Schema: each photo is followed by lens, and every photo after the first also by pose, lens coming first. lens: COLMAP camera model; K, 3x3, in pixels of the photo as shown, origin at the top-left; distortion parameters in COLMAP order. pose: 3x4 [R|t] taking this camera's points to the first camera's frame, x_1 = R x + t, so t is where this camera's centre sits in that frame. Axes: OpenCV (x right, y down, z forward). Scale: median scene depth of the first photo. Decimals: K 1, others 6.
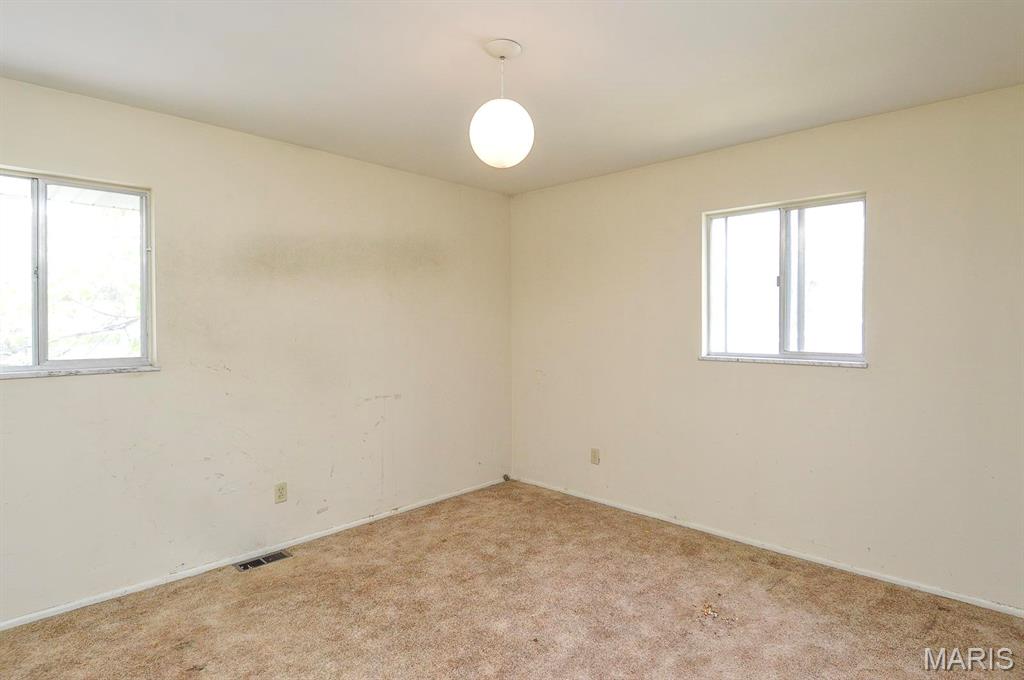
lens RADIAL K [[553.7, 0, 508.2], [0, 553.7, 334.7], [0, 0, 1]] dist [0.001581, -0.006393]
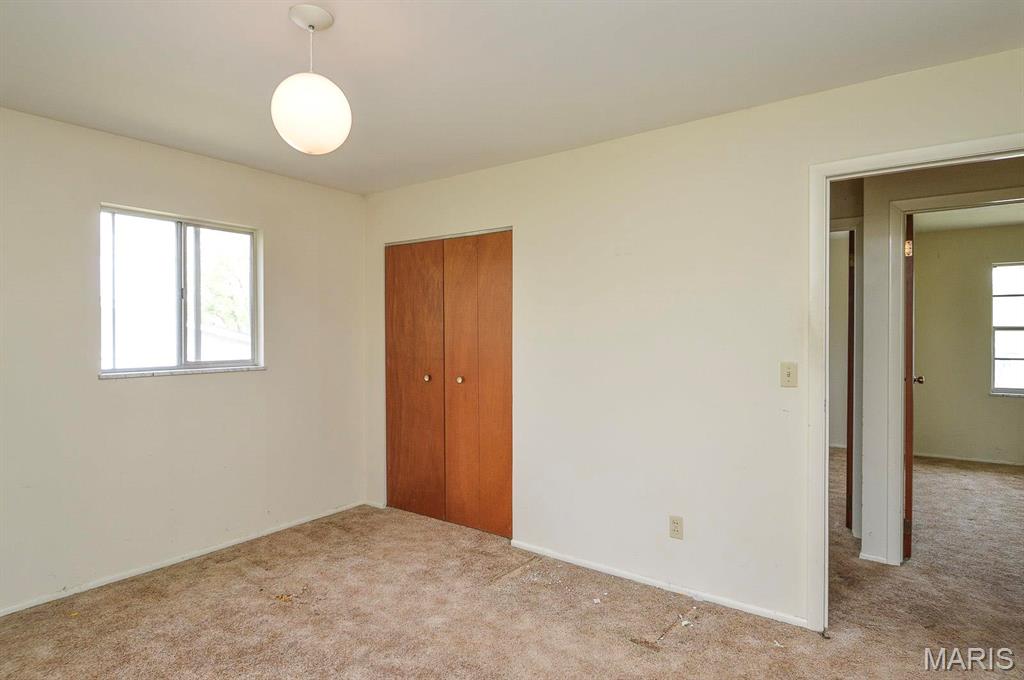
lens RADIAL K [[553.7, 0, 509.6], [0, 553.7, 341.4], [0, 0, 1]] dist [0.001581, -0.006393]
pose [[-0.150668, -0.008134, 0.988551, -0.615785], [0.026193, 0.999582, 0.012217, -0.004948], [-0.988237, 0.027733, -0.150392, 0.569178]]
